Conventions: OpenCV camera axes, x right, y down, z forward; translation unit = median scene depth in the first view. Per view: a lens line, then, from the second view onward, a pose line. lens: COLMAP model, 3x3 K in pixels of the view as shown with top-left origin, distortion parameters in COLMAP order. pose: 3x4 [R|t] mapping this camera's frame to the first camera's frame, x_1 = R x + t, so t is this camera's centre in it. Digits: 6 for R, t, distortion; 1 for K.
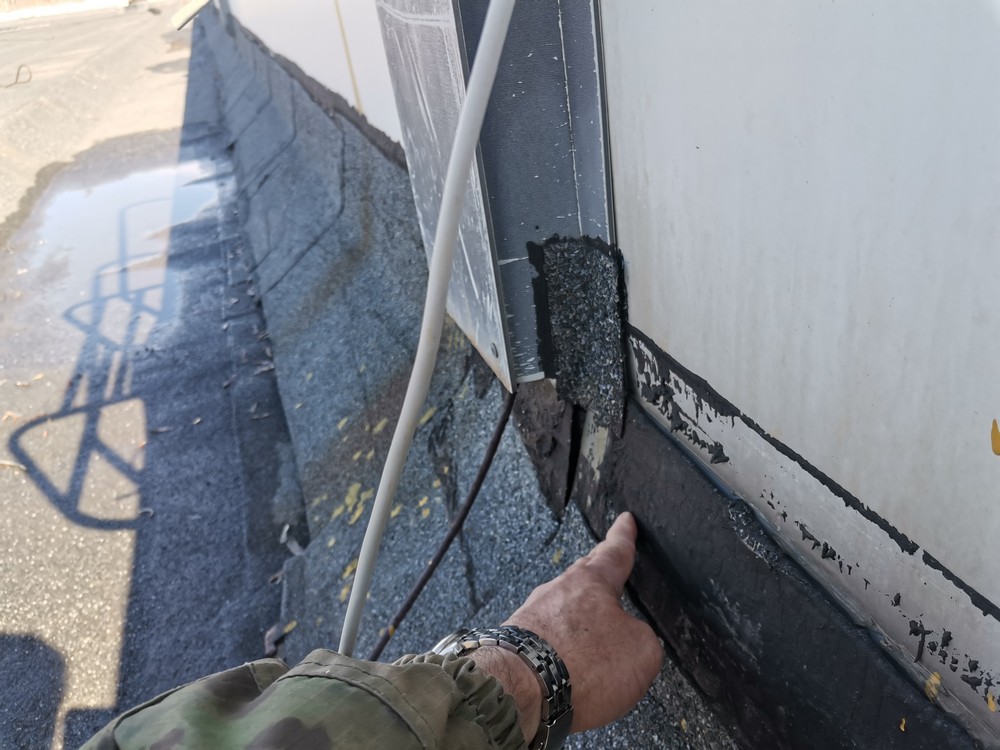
lens RADIAL K [[754.5, 0, 500.0], [0, 754.5, 375.0], [0, 0, 1]] dist [0.075681, -0.116781]
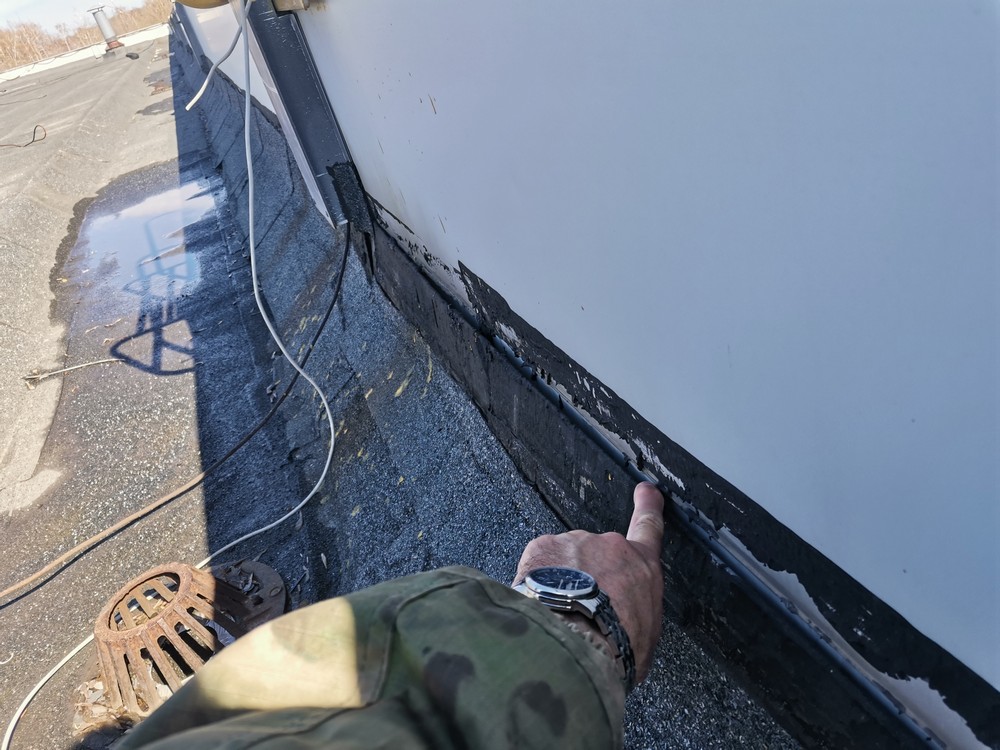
lens RADIAL K [[754.5, 0, 500.0], [0, 754.5, 375.0], [0, 0, 1]] dist [0.075681, -0.116781]
pose [[0.990500, -0.135095, -0.025686, 0.185598], [0.135395, 0.990738, 0.010334, 0.184349], [0.024052, -0.013714, 0.999617, -0.510623]]
